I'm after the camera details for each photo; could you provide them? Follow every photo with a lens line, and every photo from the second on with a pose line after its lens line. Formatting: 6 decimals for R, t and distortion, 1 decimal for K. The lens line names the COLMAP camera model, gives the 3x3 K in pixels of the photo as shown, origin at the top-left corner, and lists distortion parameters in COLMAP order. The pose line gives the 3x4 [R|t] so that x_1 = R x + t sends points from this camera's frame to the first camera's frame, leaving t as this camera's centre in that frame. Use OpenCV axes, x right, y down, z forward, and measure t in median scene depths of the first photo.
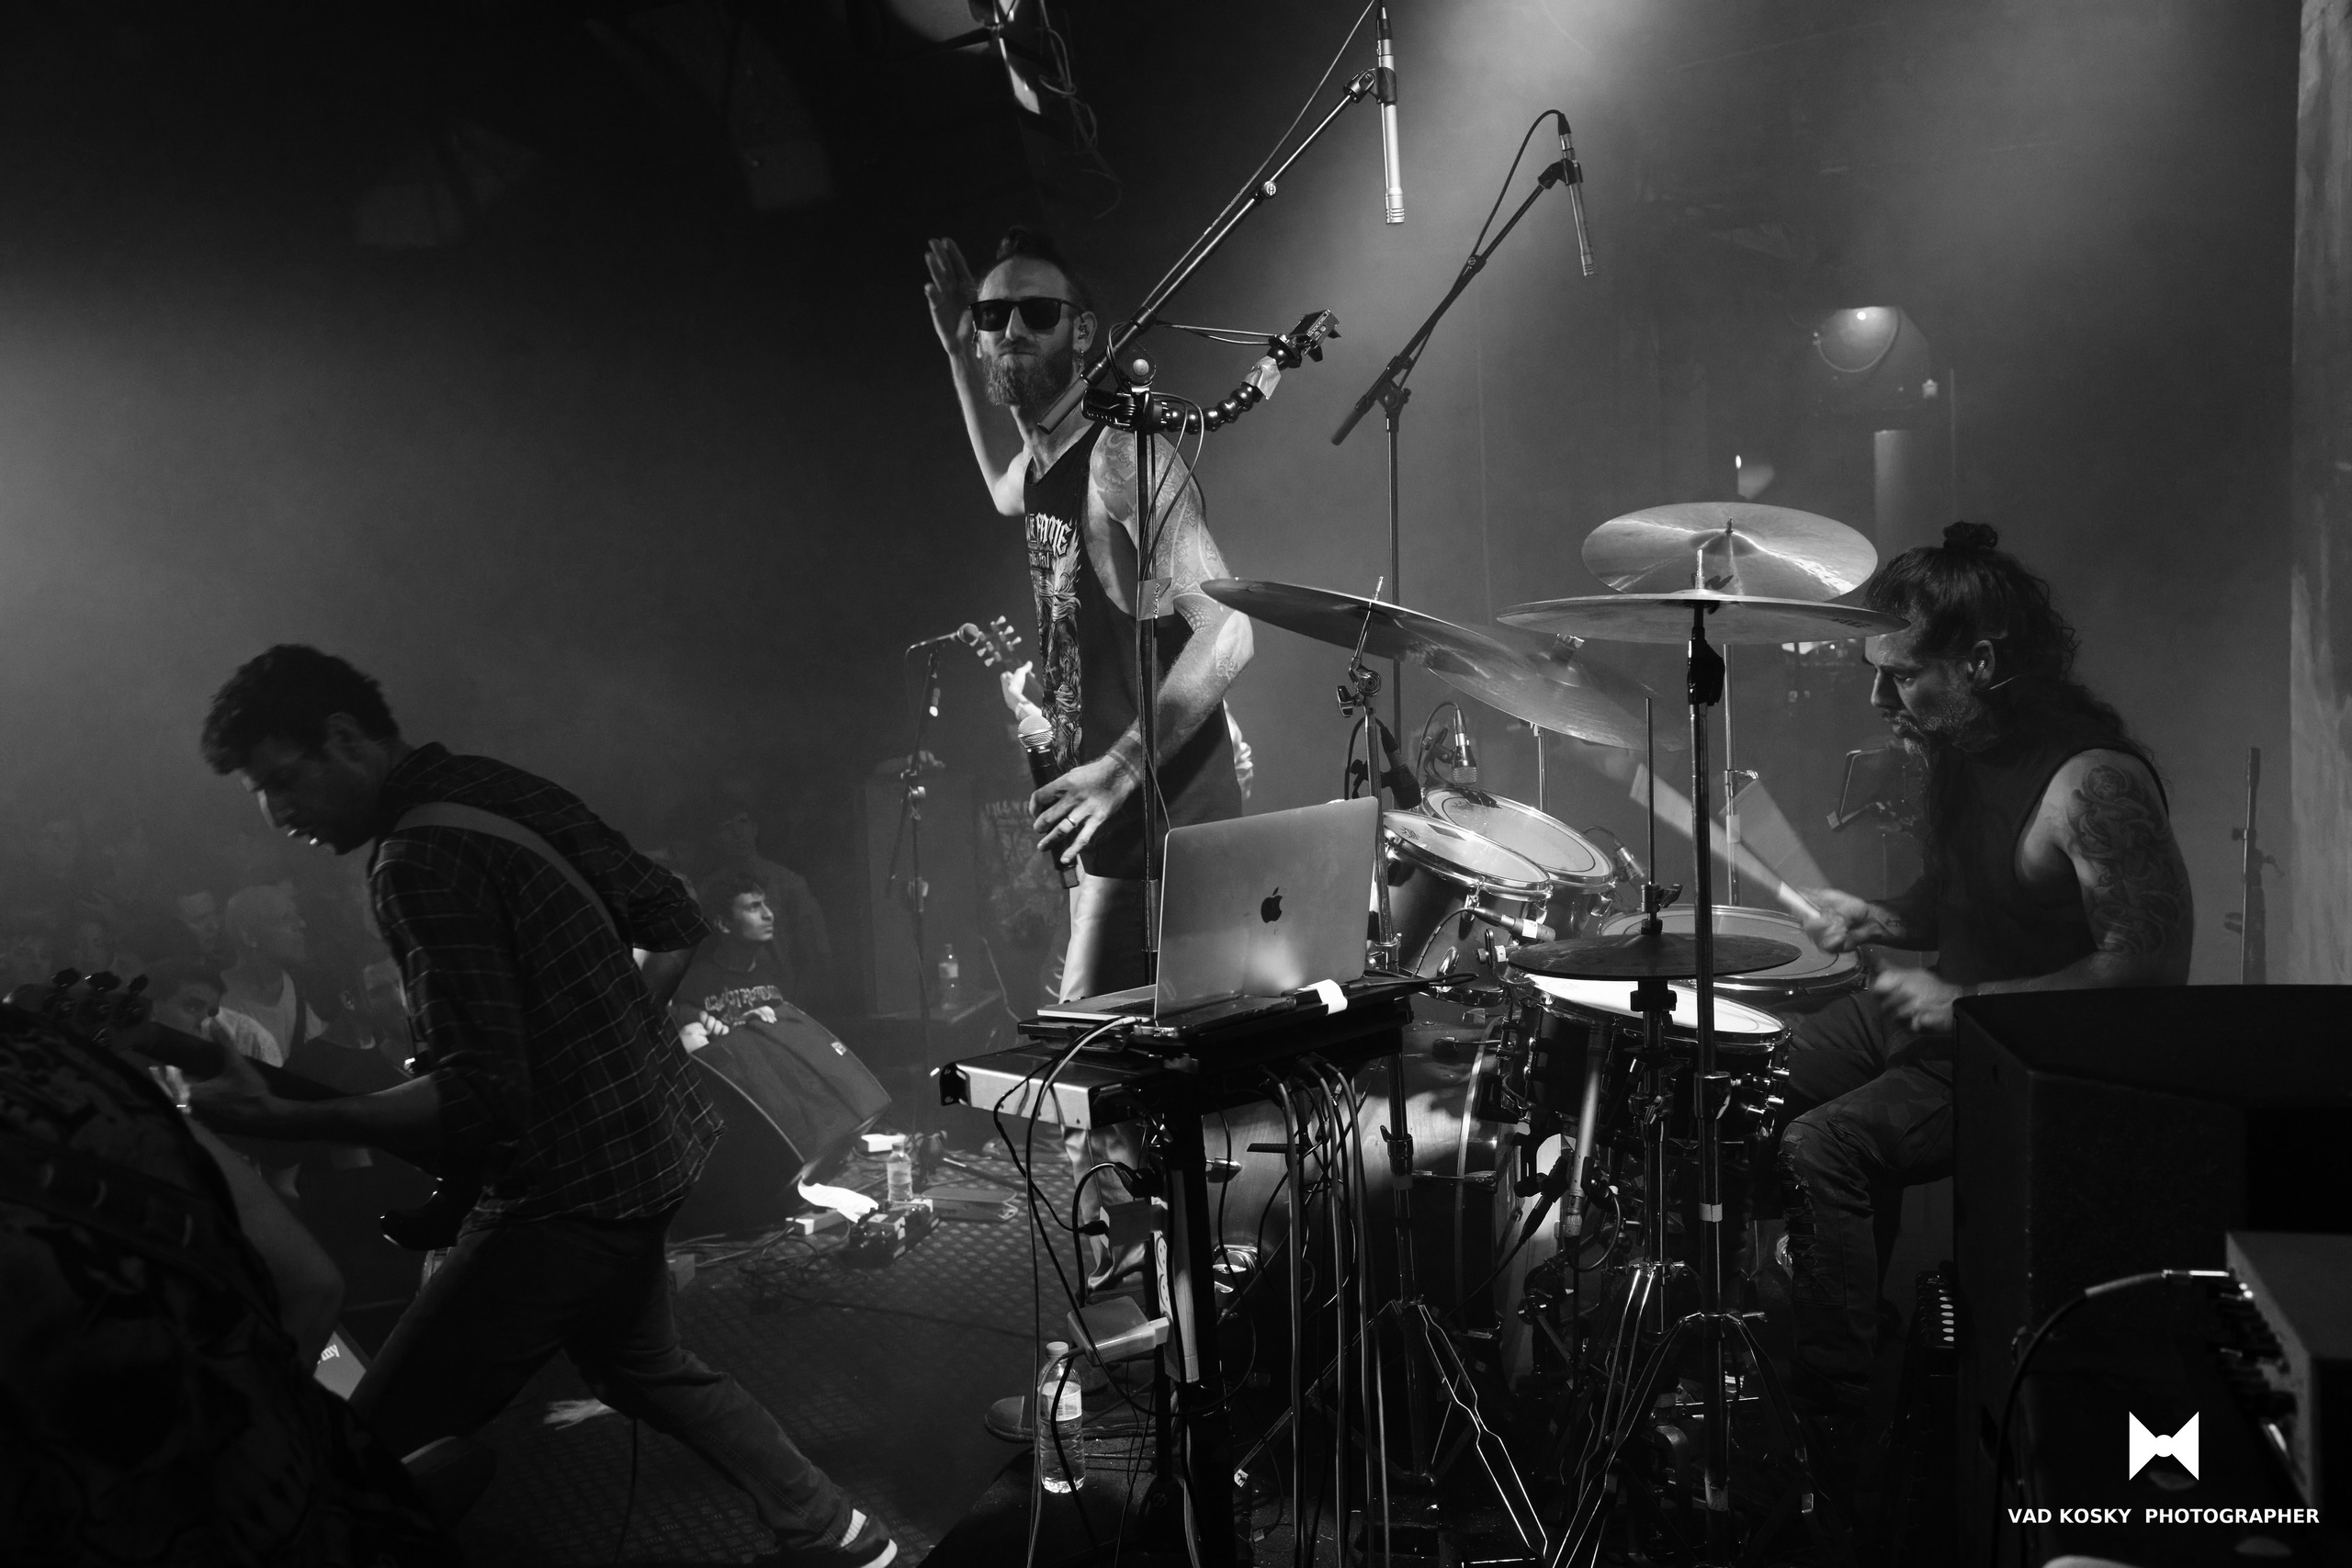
lens RADIAL K [[2498.3, 0, 1176.0], [0, 2498.3, 784.0], [0, 0, 1]] dist [0.000189, 0.003490]
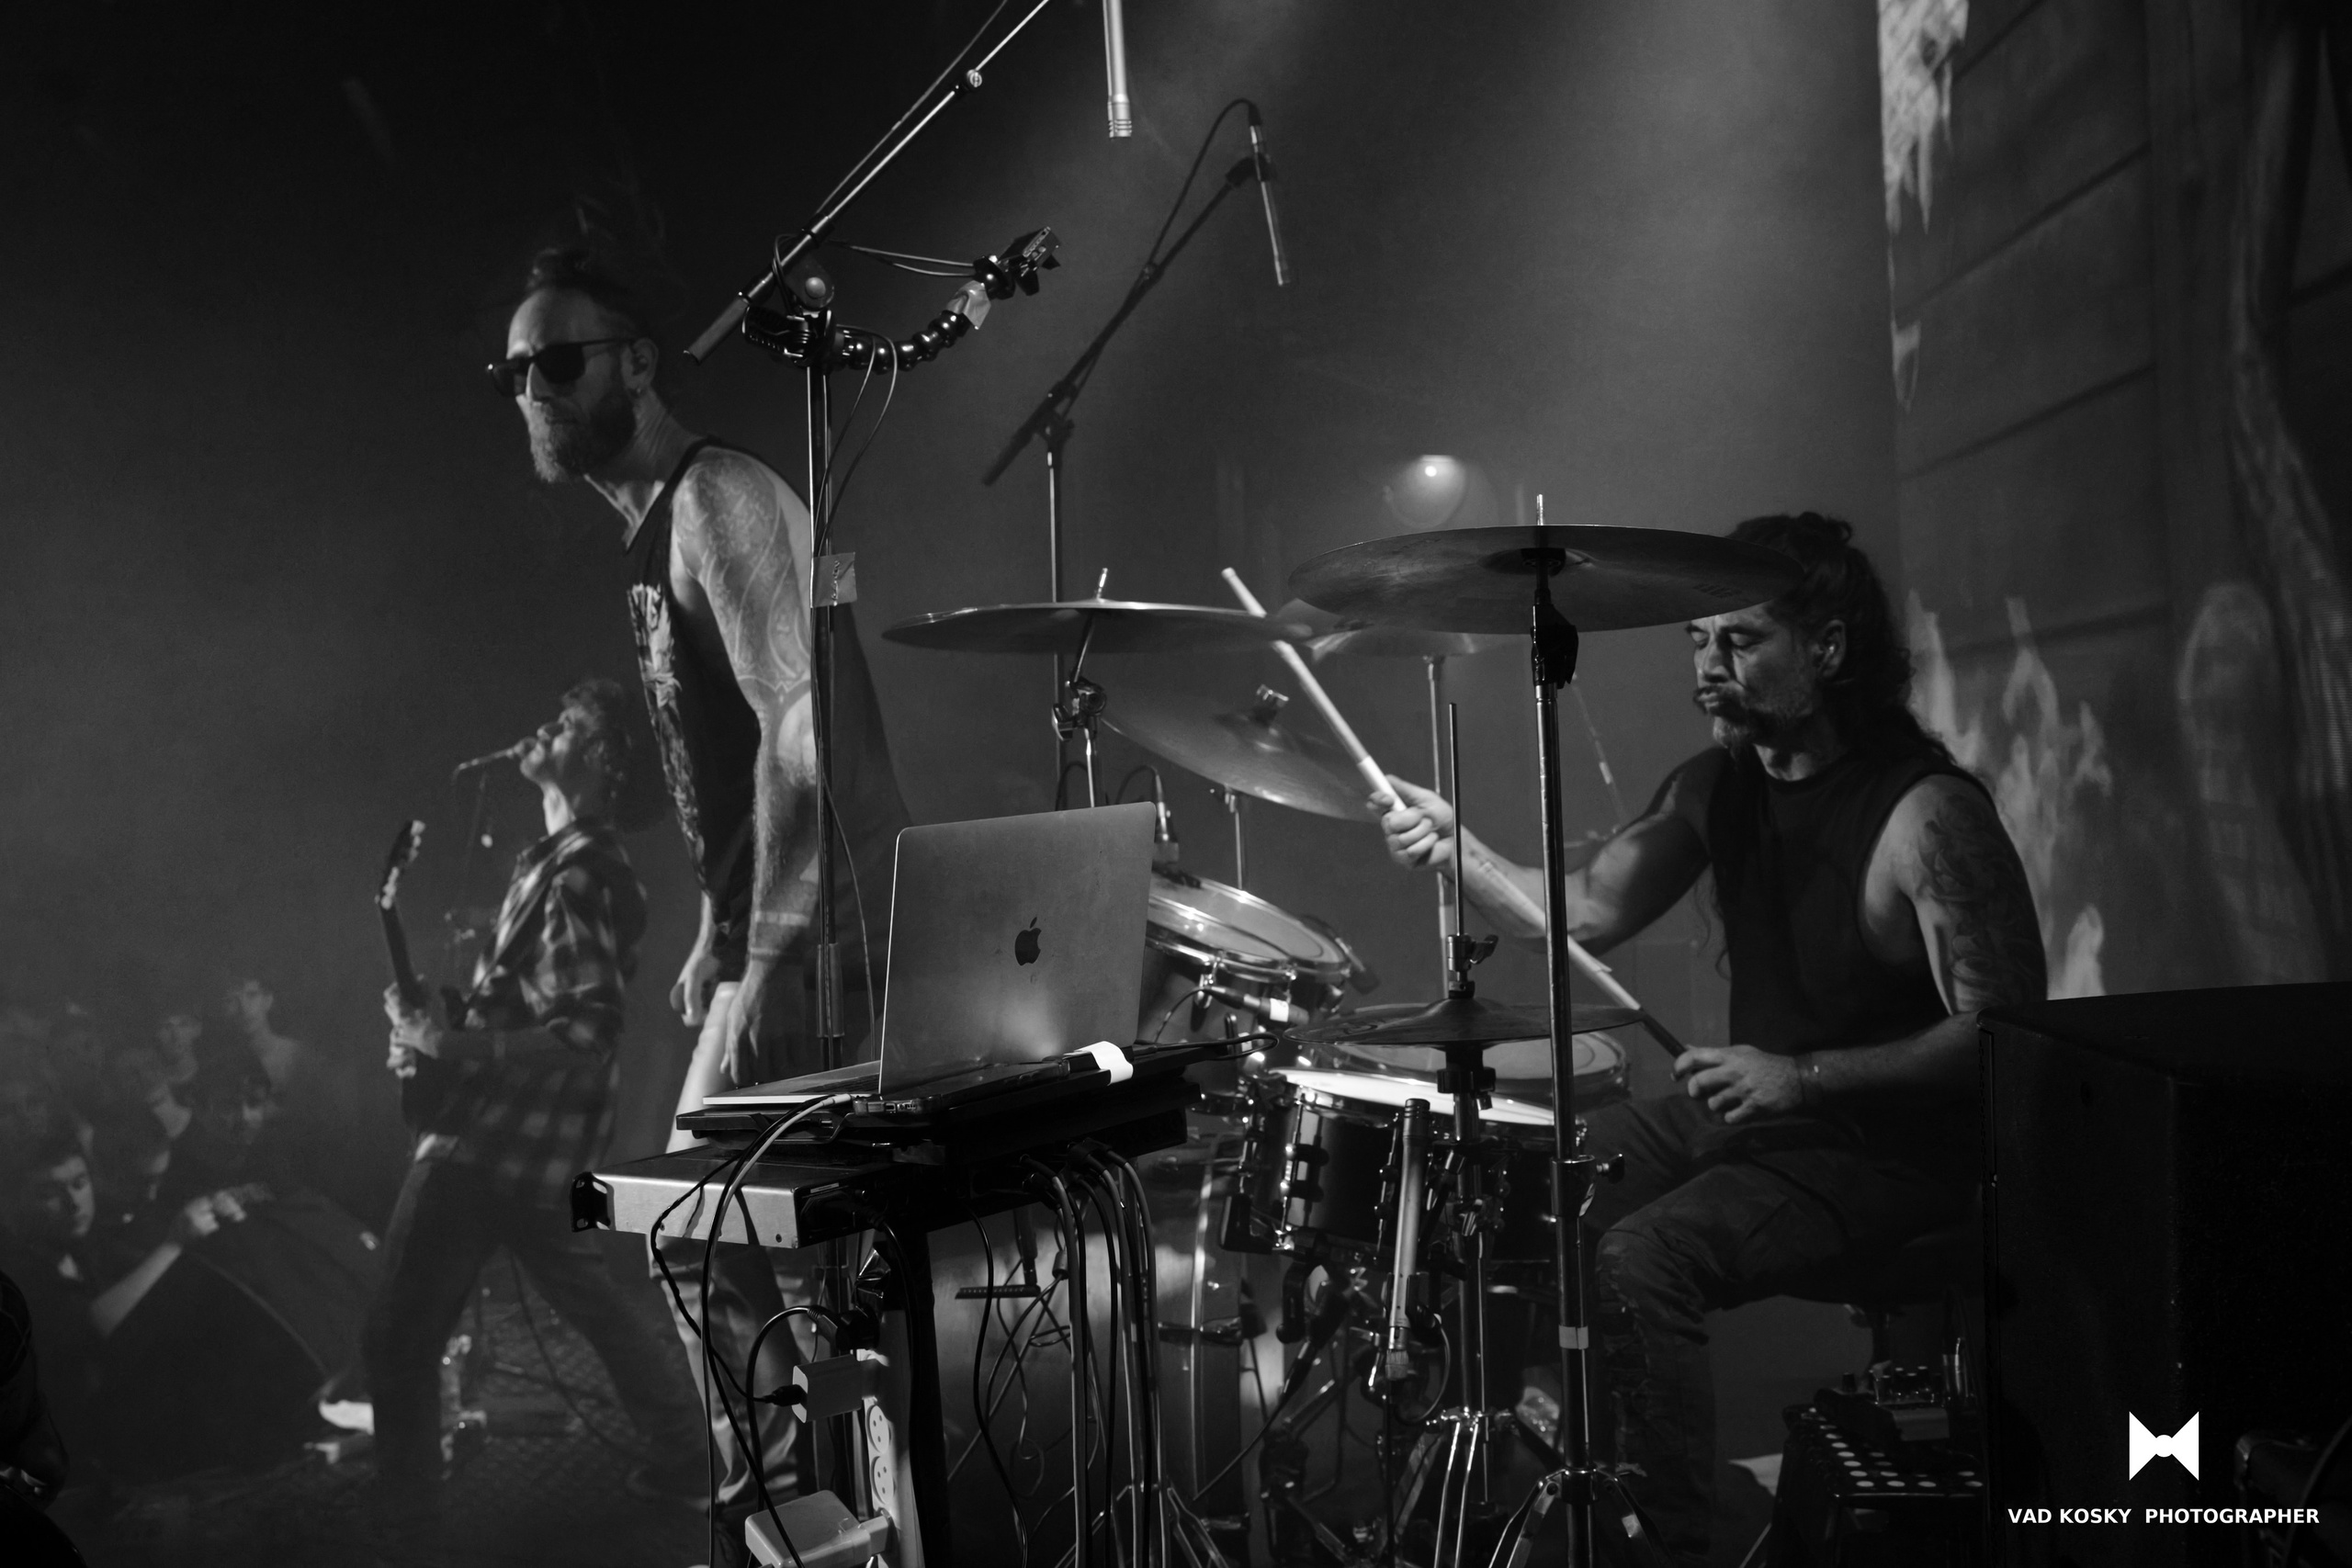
lens RADIAL K [[2471.2, 0, 1173.6], [0, 2471.2, 743.3], [0, 0, 1]] dist [-0.076025, 0.191680]
pose [[0.981658, -0.003577, 0.190617, -0.051520], [0.022823, 0.994839, -0.098867, 0.055433], [-0.189280, 0.101404, 0.976673, 0.232944]]
